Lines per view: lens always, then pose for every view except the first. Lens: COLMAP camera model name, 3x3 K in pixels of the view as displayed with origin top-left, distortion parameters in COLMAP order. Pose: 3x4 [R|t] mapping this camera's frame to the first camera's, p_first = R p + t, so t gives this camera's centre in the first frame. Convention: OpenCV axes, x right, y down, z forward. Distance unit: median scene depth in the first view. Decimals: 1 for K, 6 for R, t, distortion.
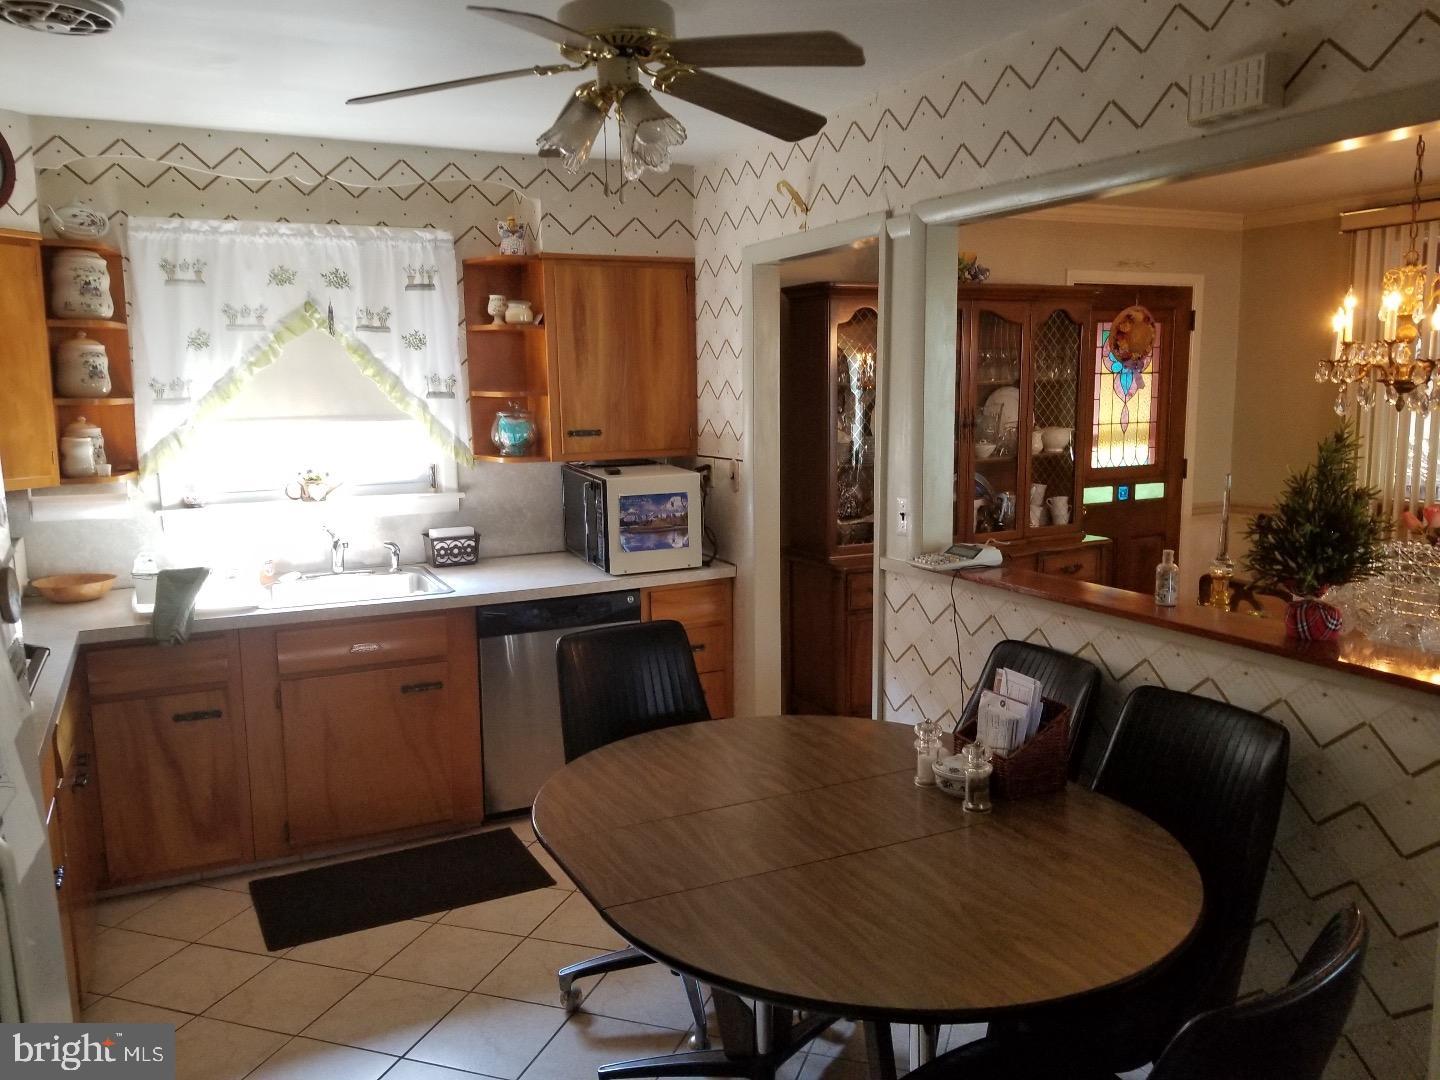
lens RADIAL K [[1115.5, 0, 715.4], [0, 1115.5, 546.9], [0, 0, 1]] dist [0.043300, -0.050193]
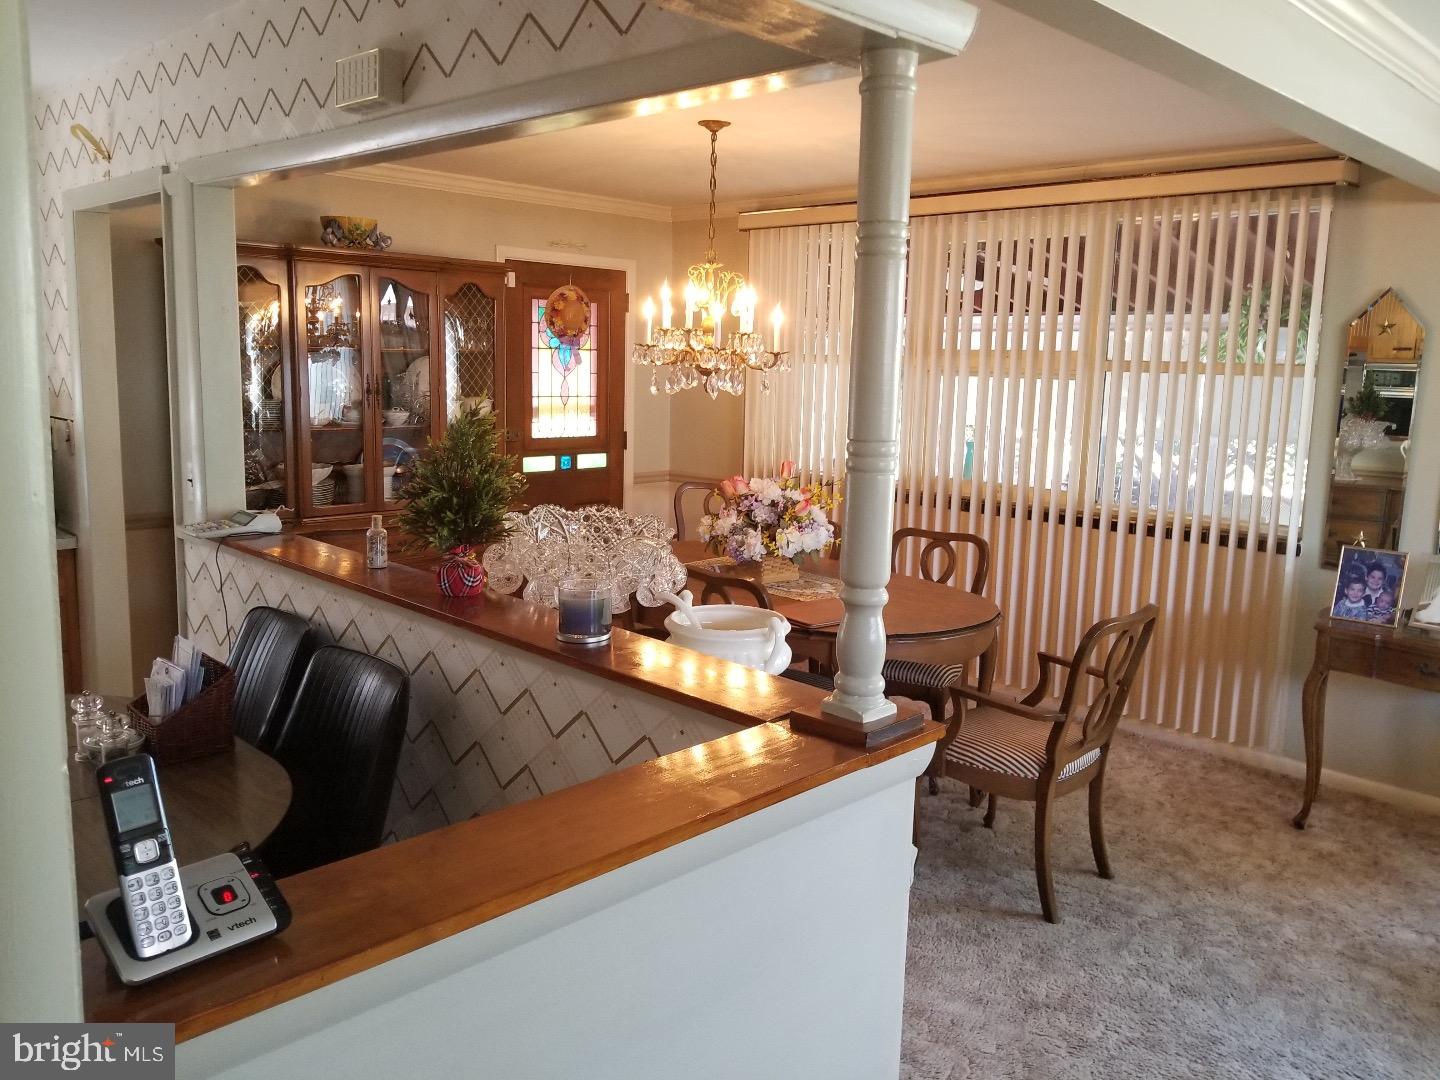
lens RADIAL K [[1115.5, 0, 718.1], [0, 1115.5, 528.9], [0, 0, 1]] dist [0.043300, -0.050193]
pose [[0.944341, -0.010533, 0.328800, 0.158421], [0.006471, 0.999889, 0.013446, 0.001520], [-0.328905, -0.010569, 0.944304, -0.042713]]
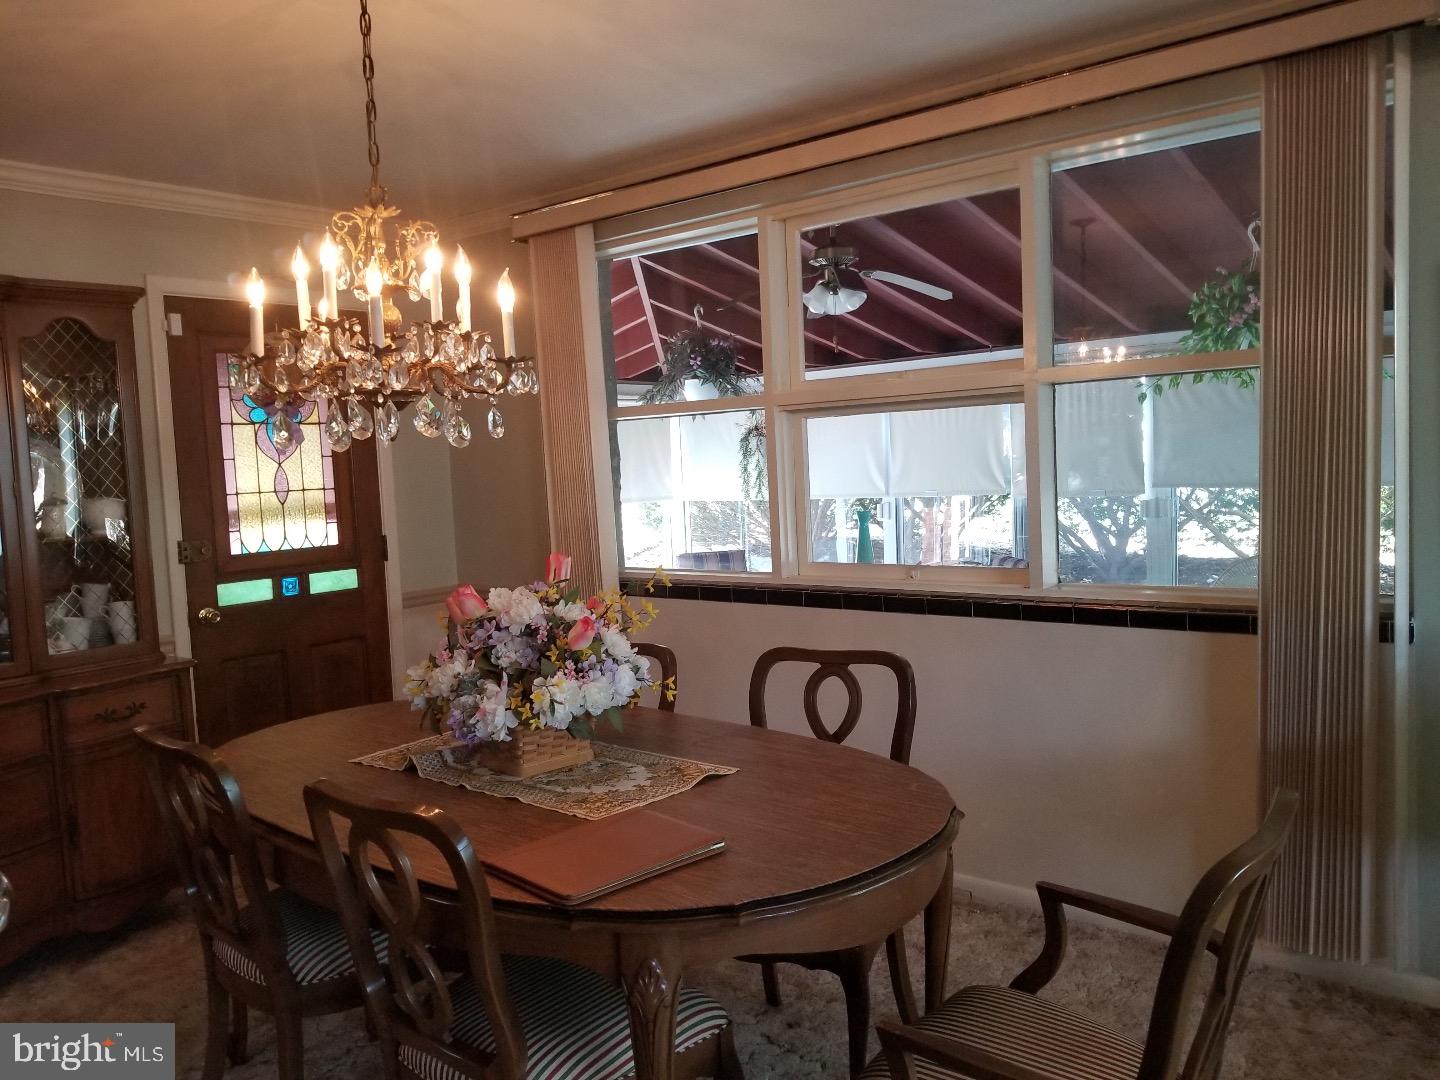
lens RADIAL K [[1115.5, 0, 718.9], [0, 1115.5, 543.6], [0, 0, 1]] dist [0.043300, -0.050193]
pose [[0.906081, -0.057961, 0.419116, 0.323332], [0.092349, 0.993781, -0.062214, -0.004900], [-0.412904, 0.095076, 0.905799, 0.230731]]
